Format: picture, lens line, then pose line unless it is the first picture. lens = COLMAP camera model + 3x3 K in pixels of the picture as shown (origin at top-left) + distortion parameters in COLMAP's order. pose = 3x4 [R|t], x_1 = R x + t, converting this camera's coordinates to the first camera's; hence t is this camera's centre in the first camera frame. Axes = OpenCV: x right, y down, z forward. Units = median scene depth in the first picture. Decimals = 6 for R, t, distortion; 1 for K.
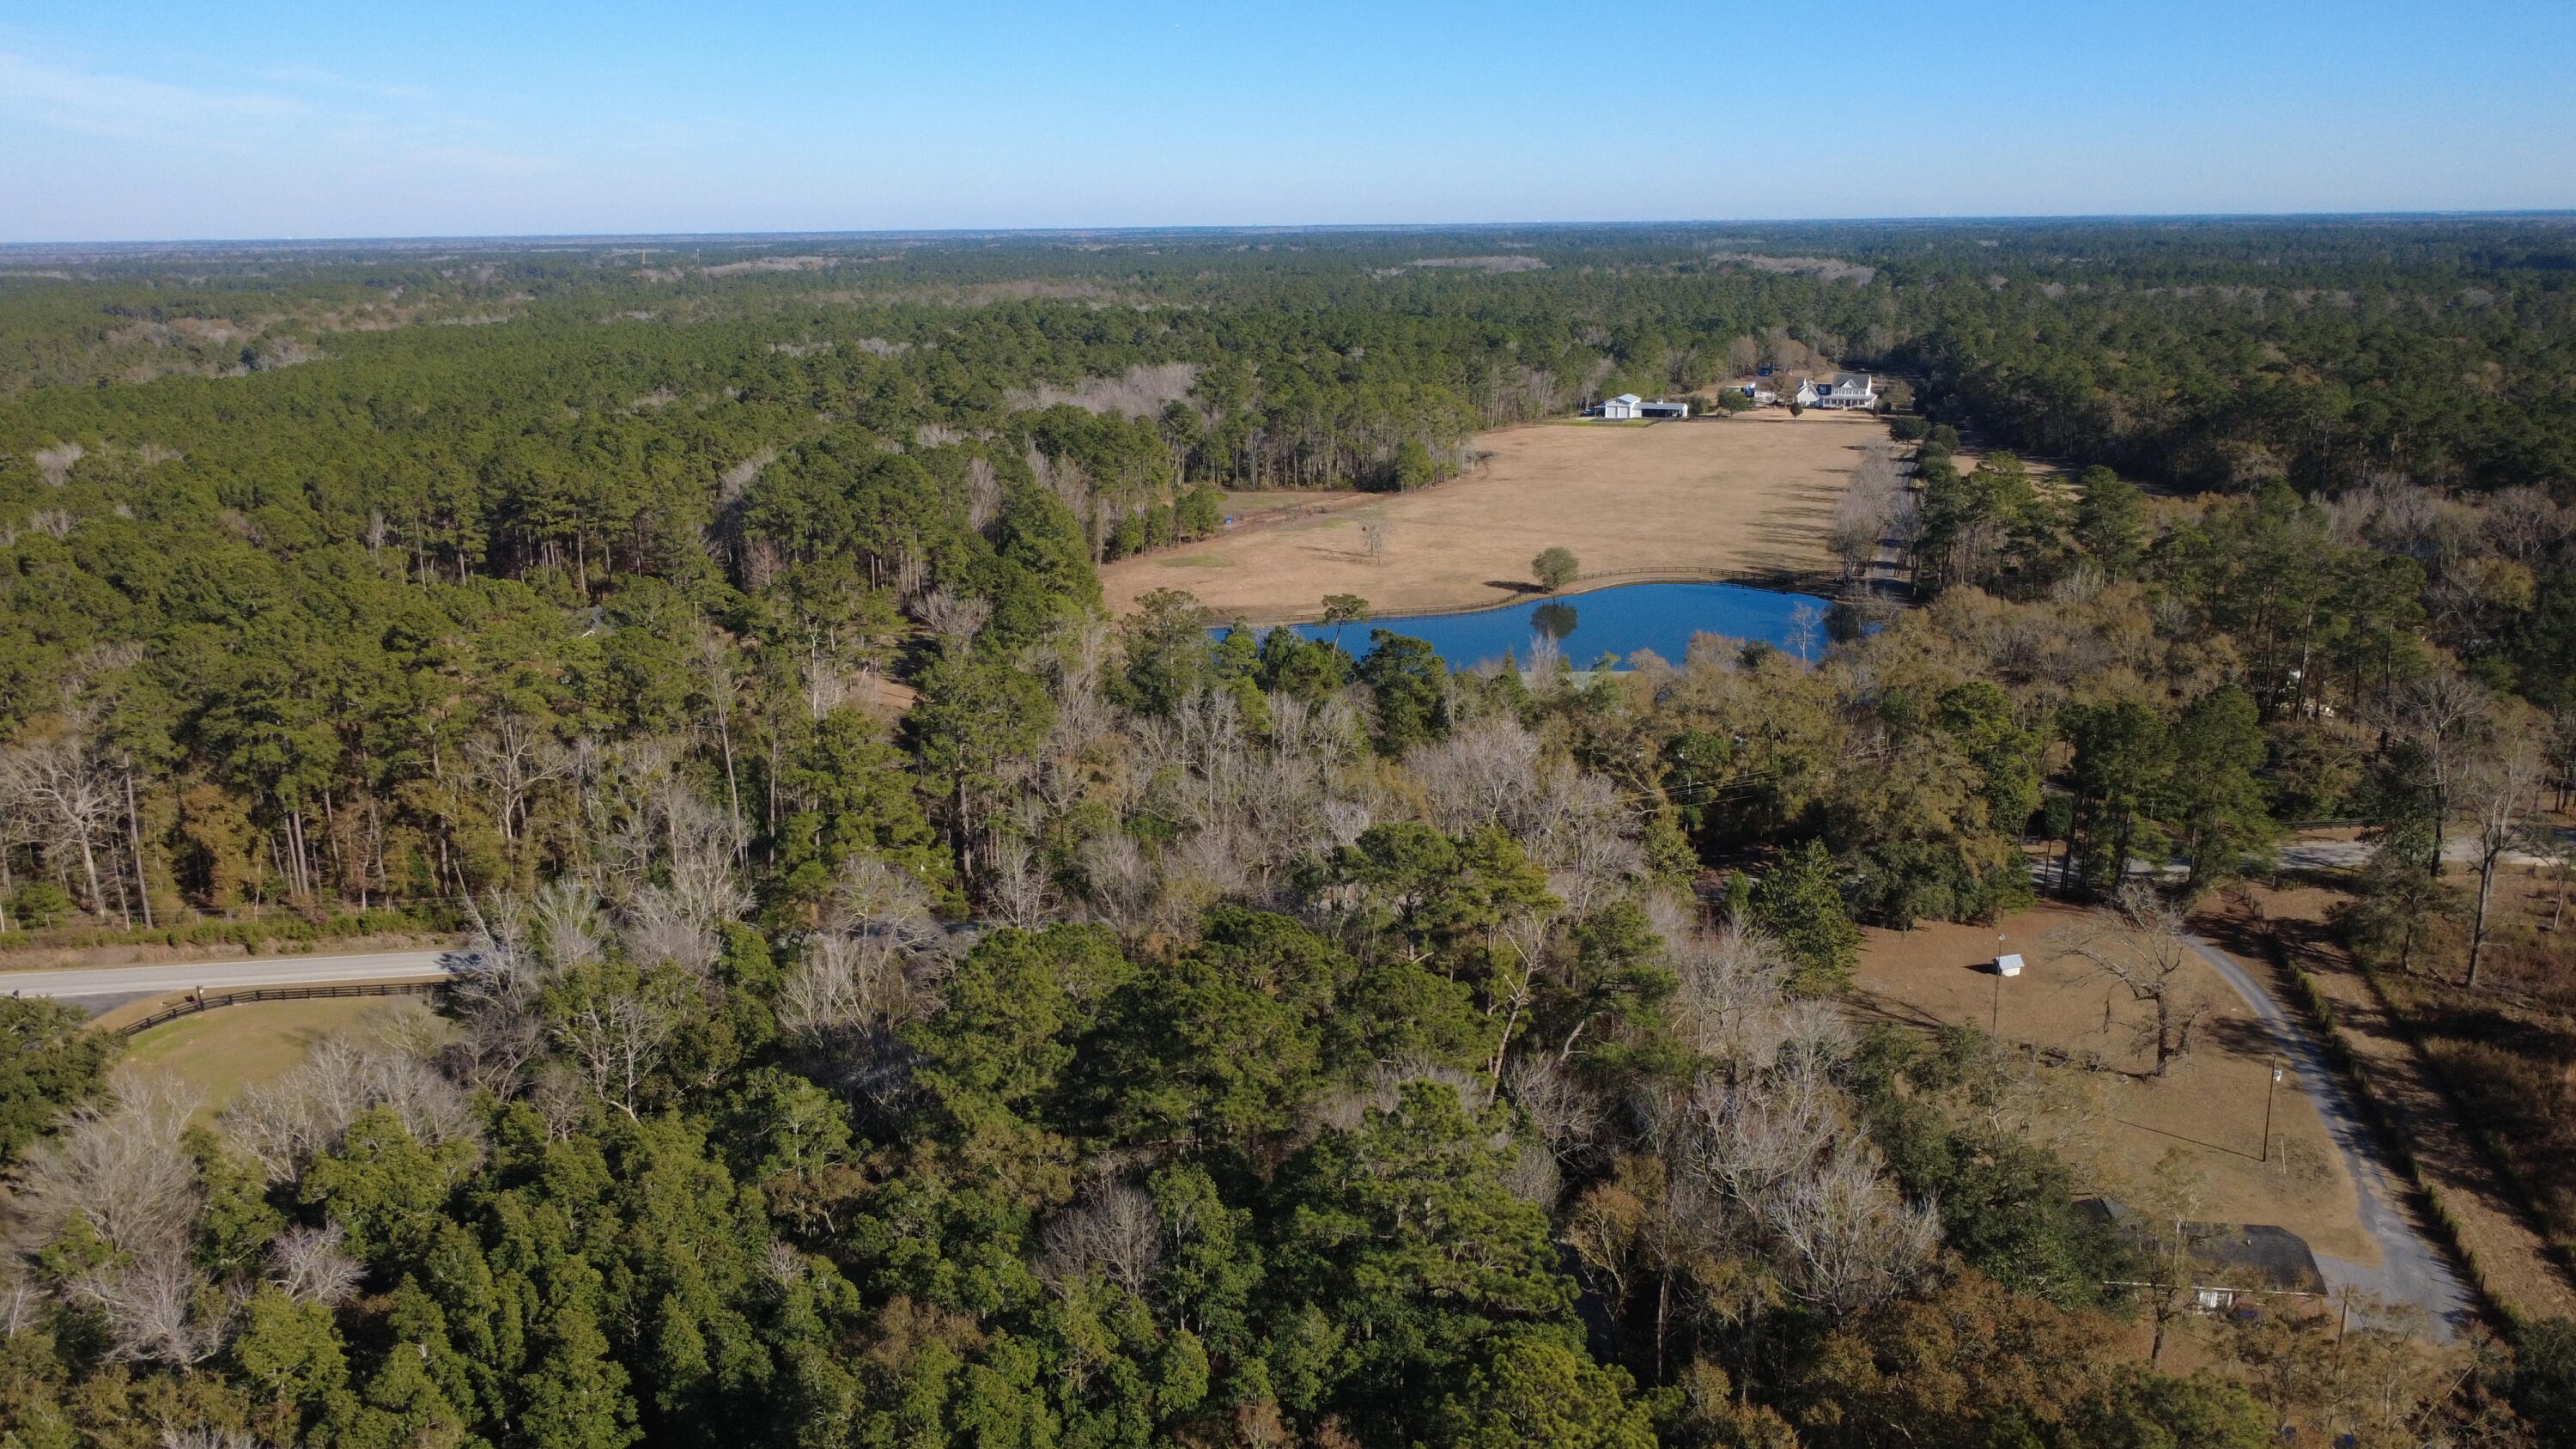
lens RADIAL K [[1858.7, 0, 1289.8], [0, 1858.7, 725.5], [0, 0, 1]] dist [-0.003445, 0.005518]
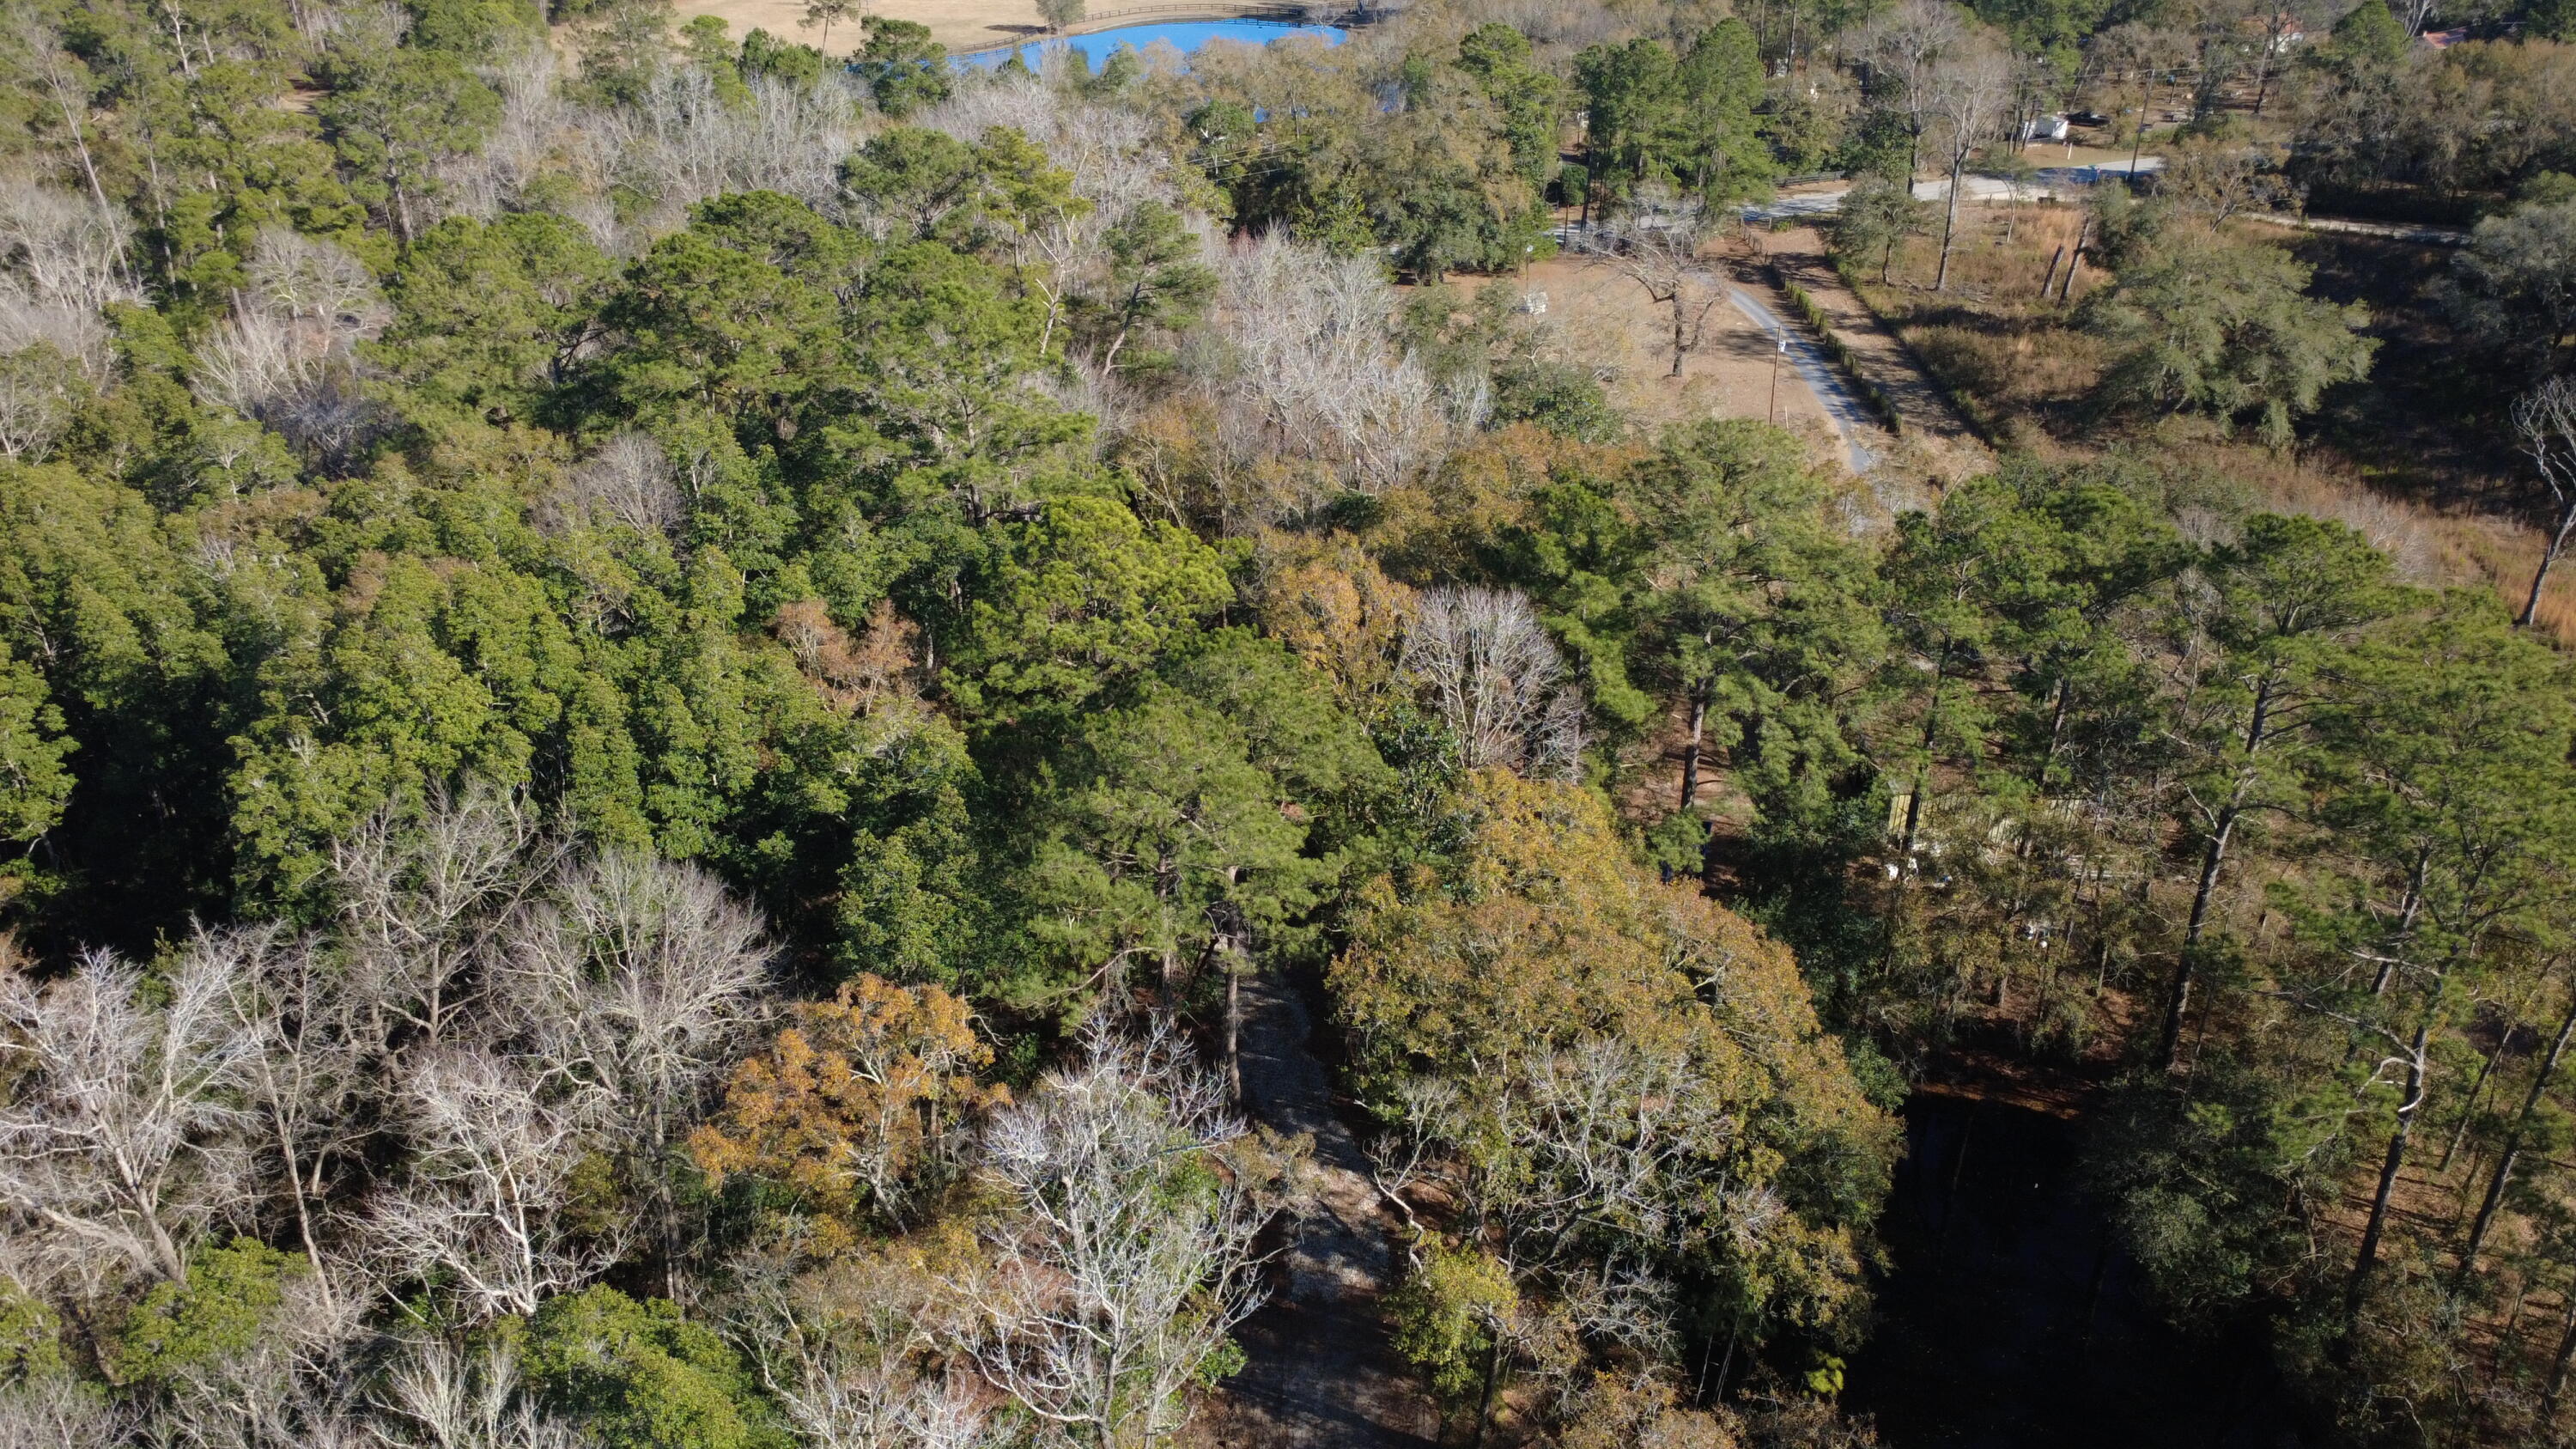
lens RADIAL K [[1864.4, 0, 1290.9], [0, 1864.4, 717.7], [0, 0, 1]] dist [-0.003394, 0.004328]
pose [[0.966720, -0.116853, 0.227591, 0.000138], [0.062371, 0.970400, 0.233309, 0.116222], [-0.248117, -0.211349, 0.945394, 0.027149]]
